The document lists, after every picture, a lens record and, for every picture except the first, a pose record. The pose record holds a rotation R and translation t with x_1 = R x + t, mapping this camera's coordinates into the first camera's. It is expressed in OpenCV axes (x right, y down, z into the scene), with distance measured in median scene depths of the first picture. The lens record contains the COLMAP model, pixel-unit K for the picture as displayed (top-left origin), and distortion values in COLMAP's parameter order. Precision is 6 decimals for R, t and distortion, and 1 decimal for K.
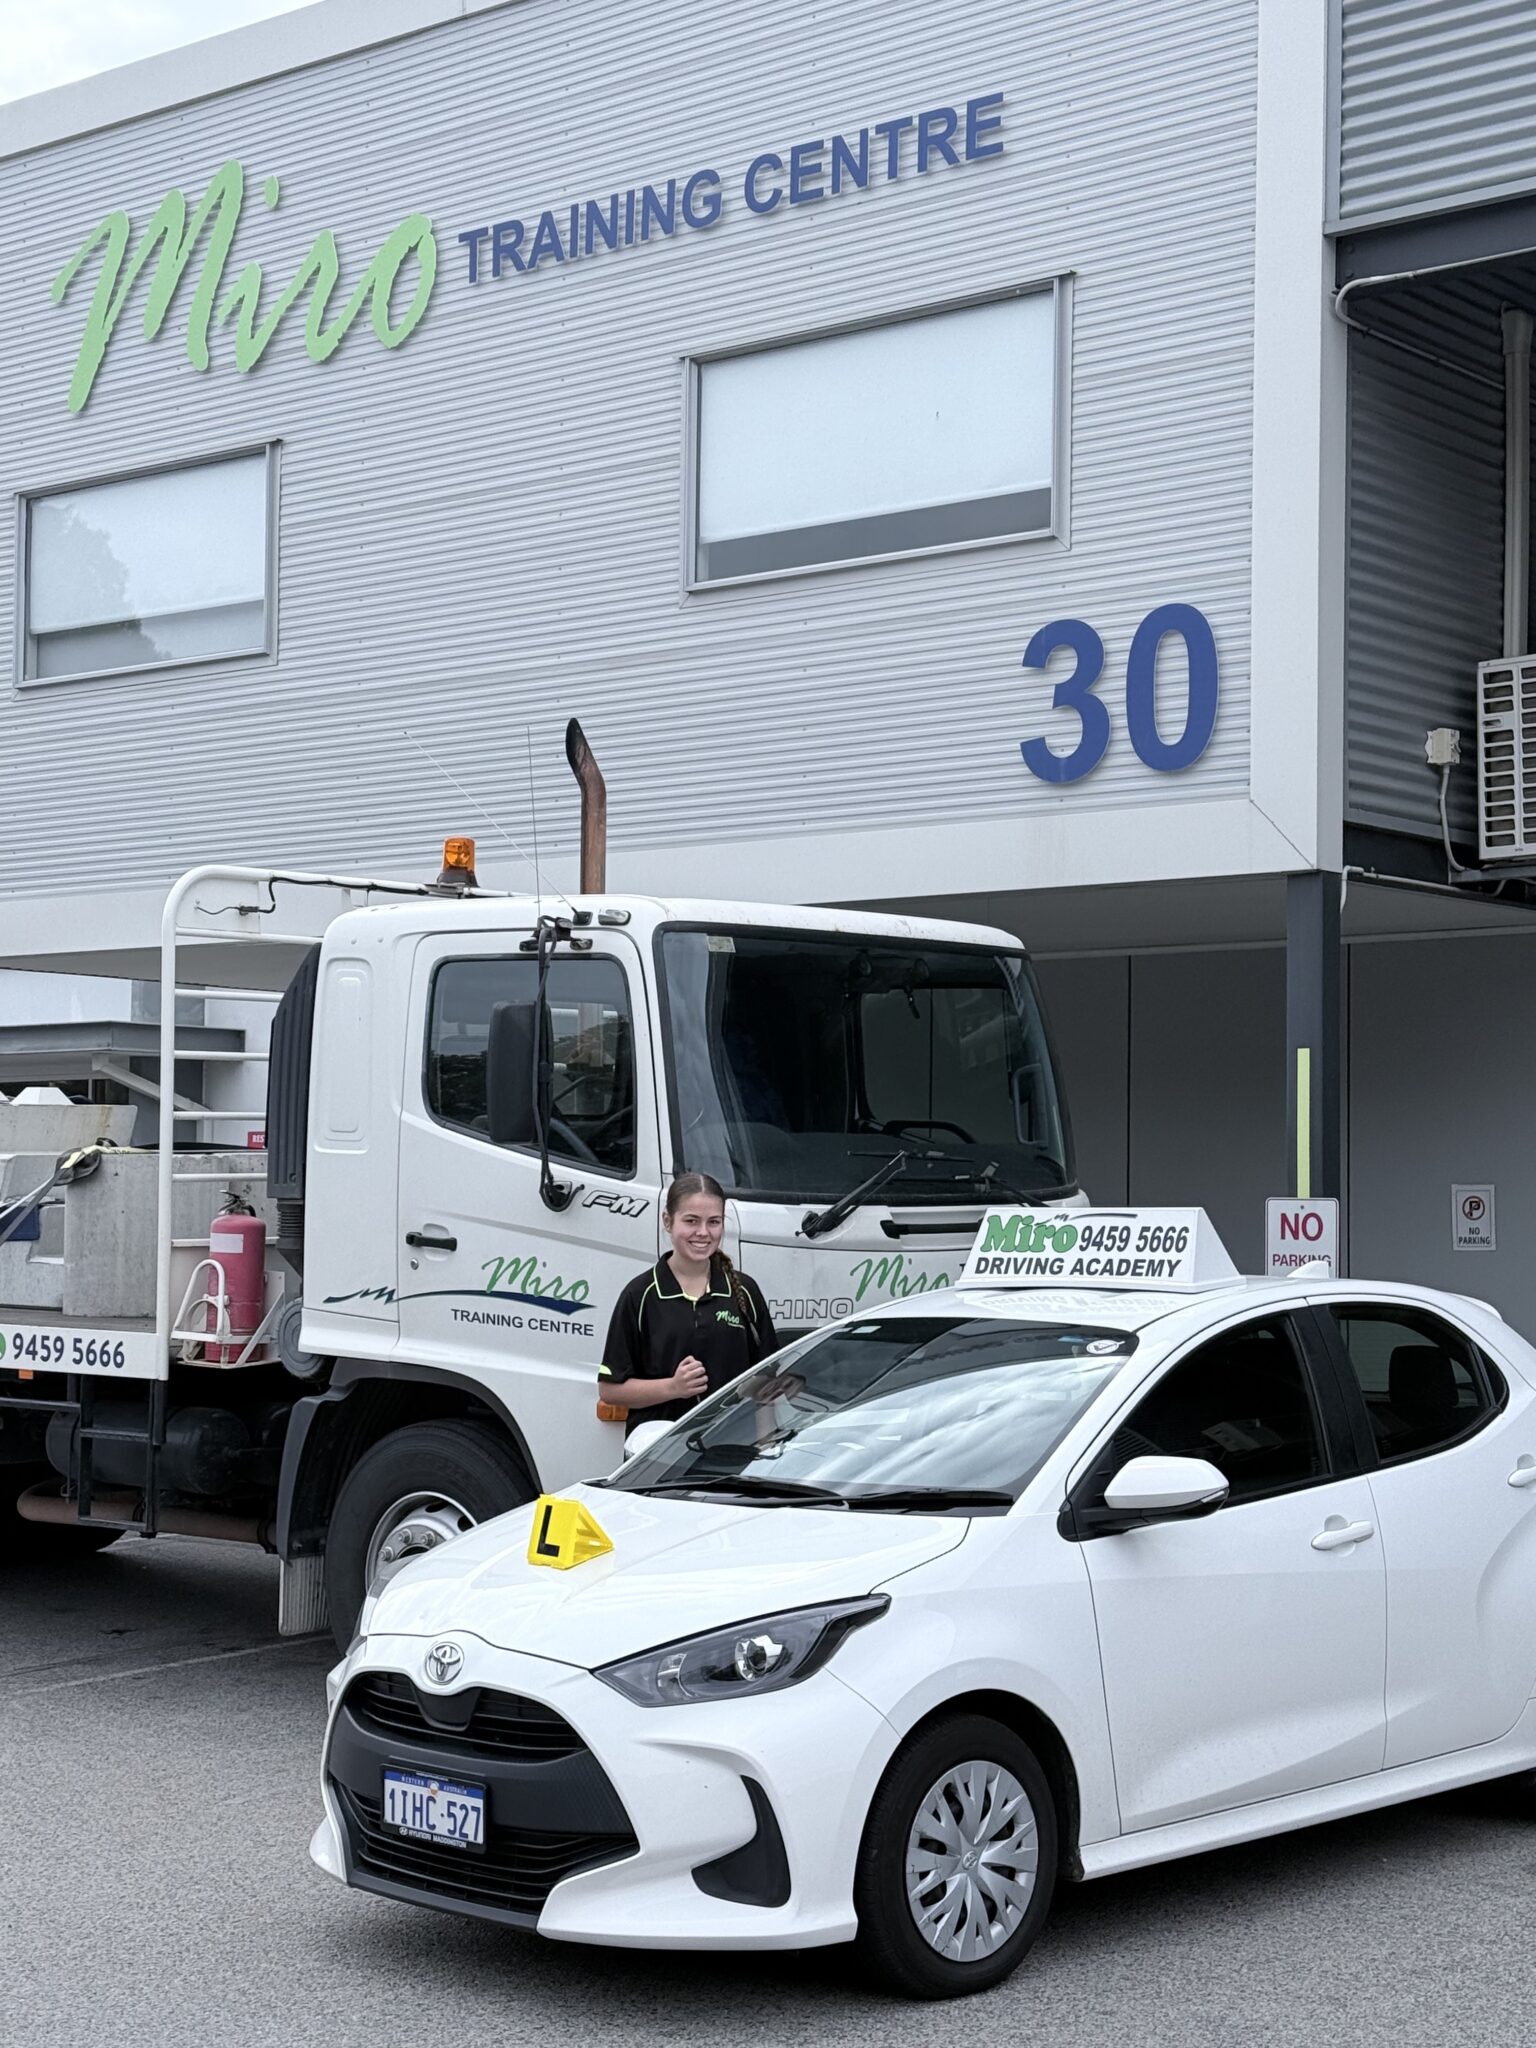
lens RADIAL K [[3197.6, 0, 768.0], [0, 3197.6, 1024.0], [0, 0, 1]] dist [0.179111, -0.132758]
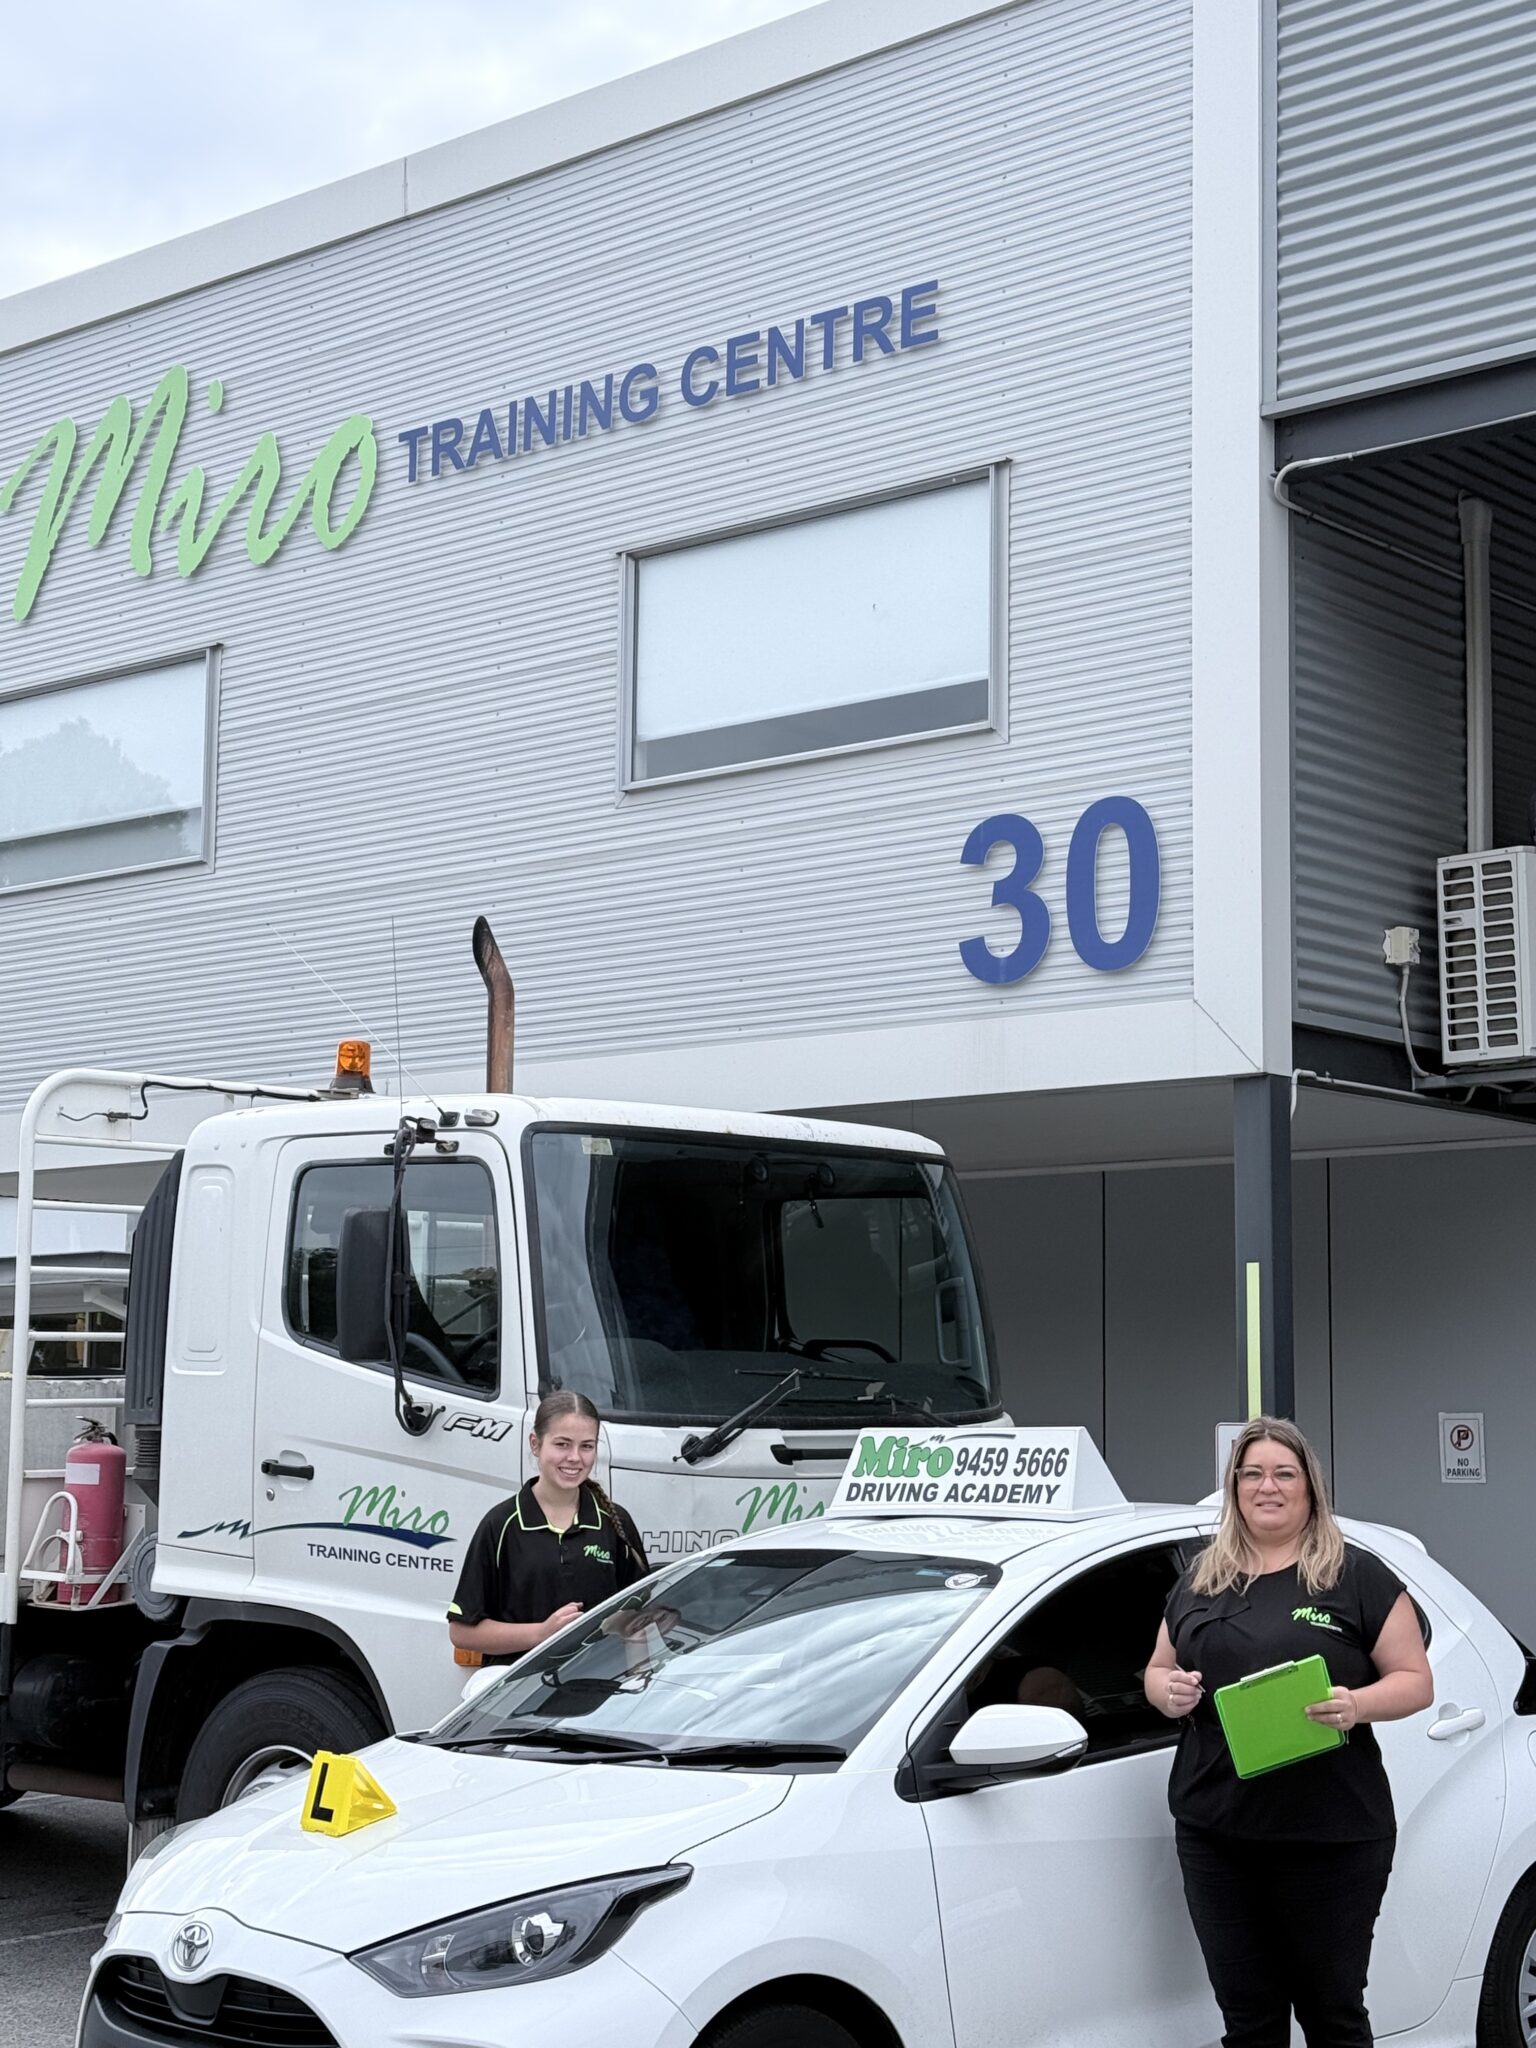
lens RADIAL K [[3205.9, 0, 778.5], [0, 3205.9, 1029.4], [0, 0, 1]] dist [0.168296, -0.011160]
pose [[0.999832, -0.003416, -0.018027, 0.044803], [0.002112, 0.997411, -0.071879, 0.006874], [0.018226, 0.071829, 0.997250, 0.052584]]
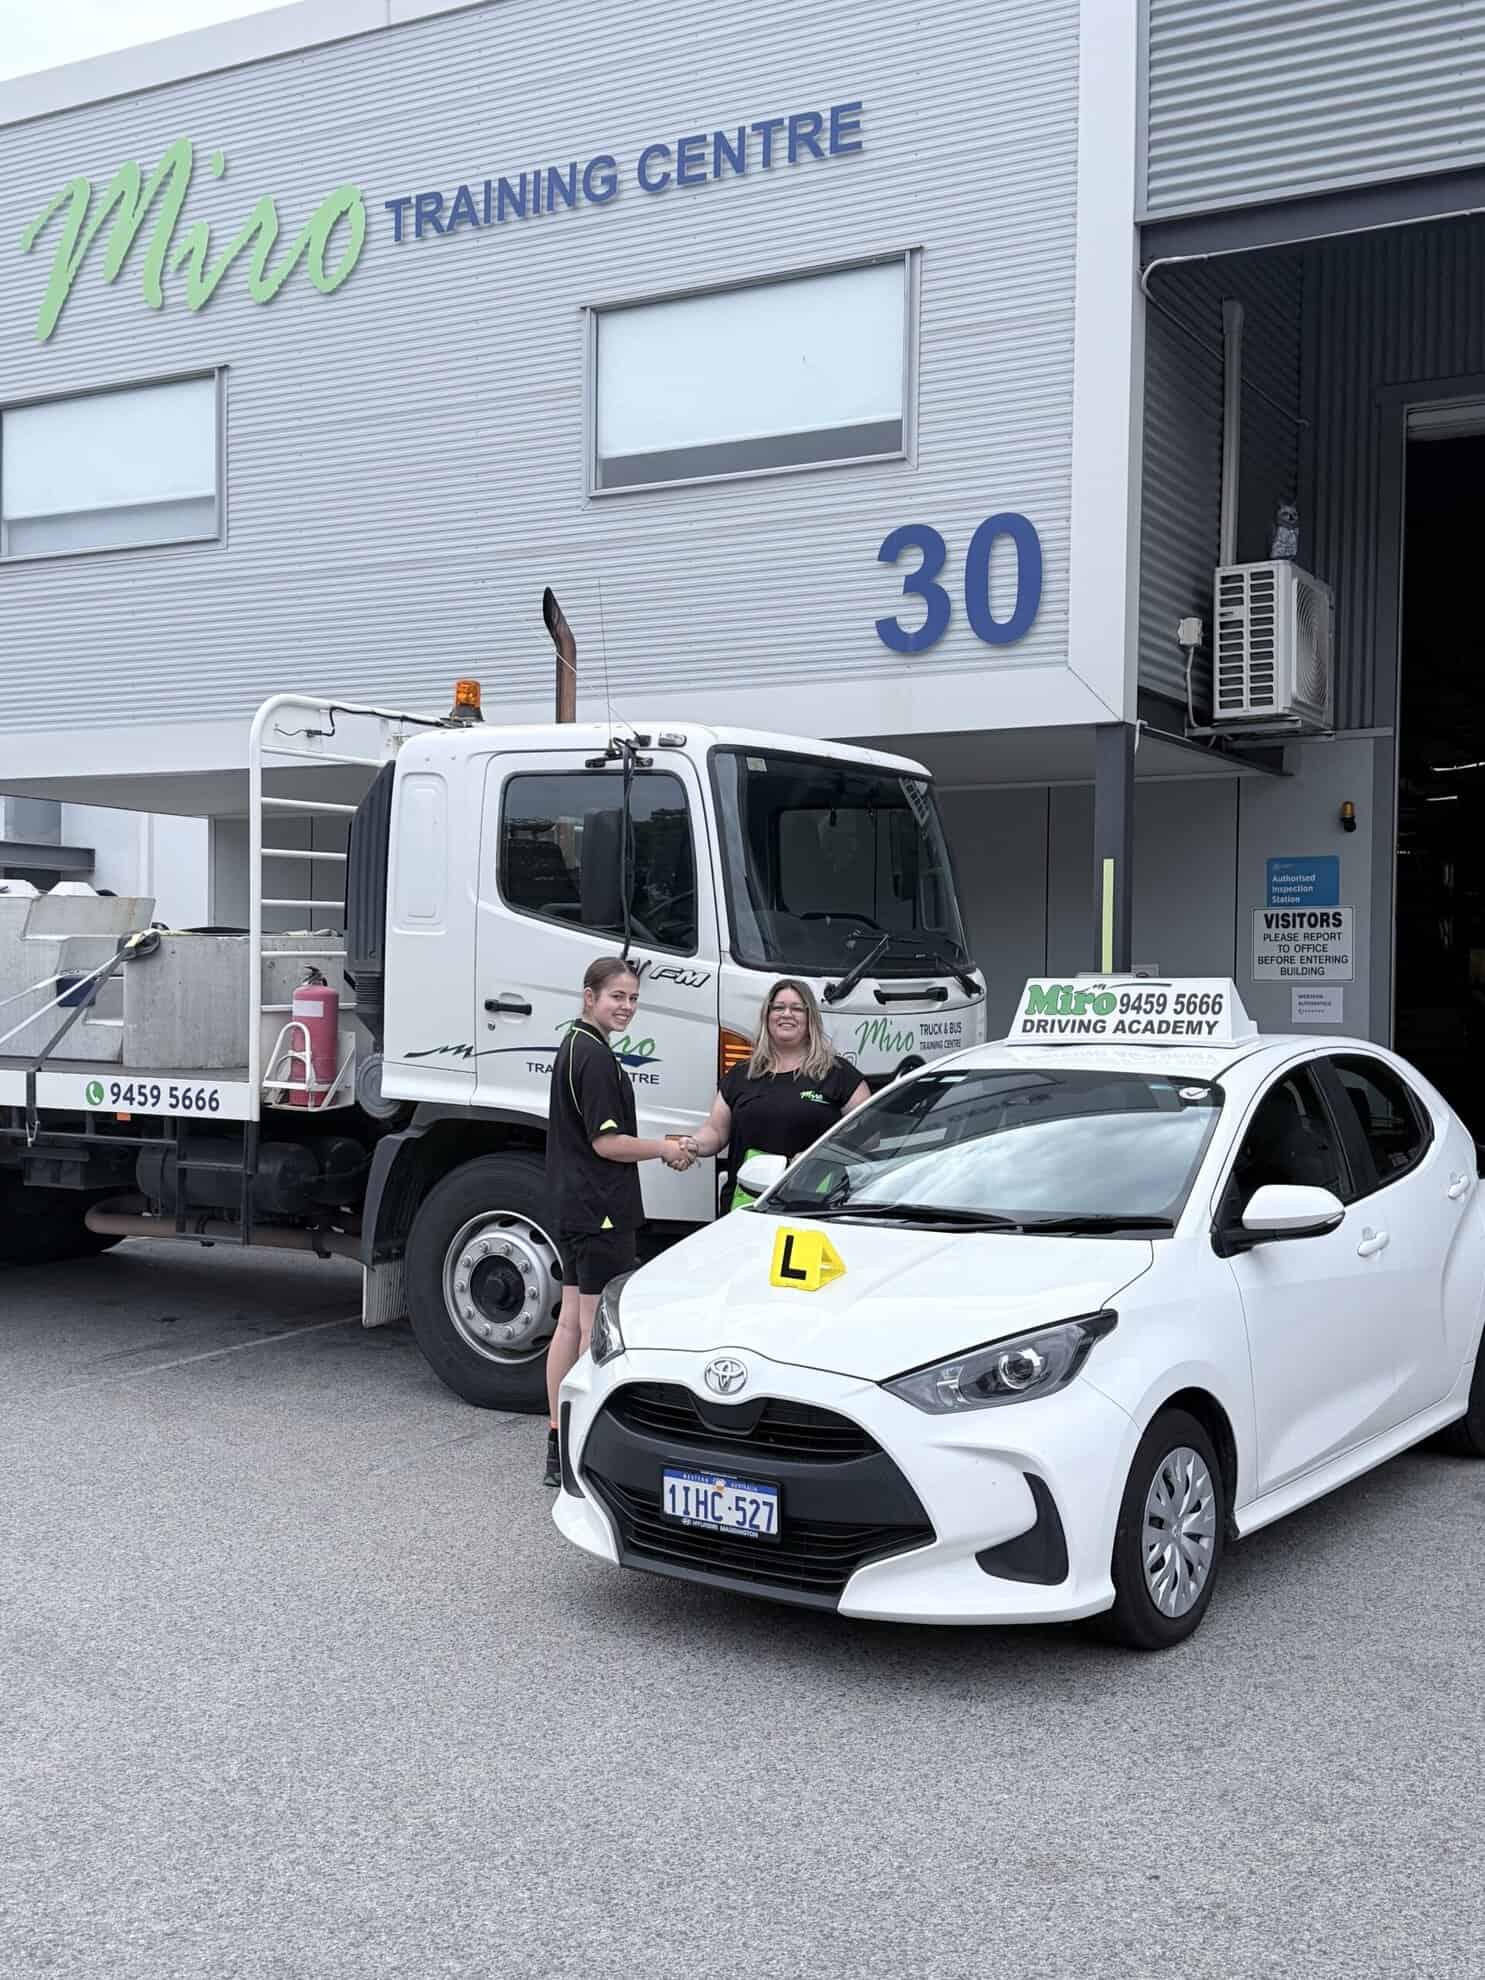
lens RADIAL K [[2162.1, 0, 746.9], [0, 2162.1, 997.4], [0, 0, 1]] dist [0.218824, -0.492403]
pose [[0.985365, -0.000968, 0.170457, -0.129297], [-0.009749, 0.998027, 0.062022, 0.010165], [-0.170181, -0.062776, 0.983411, 0.146664]]
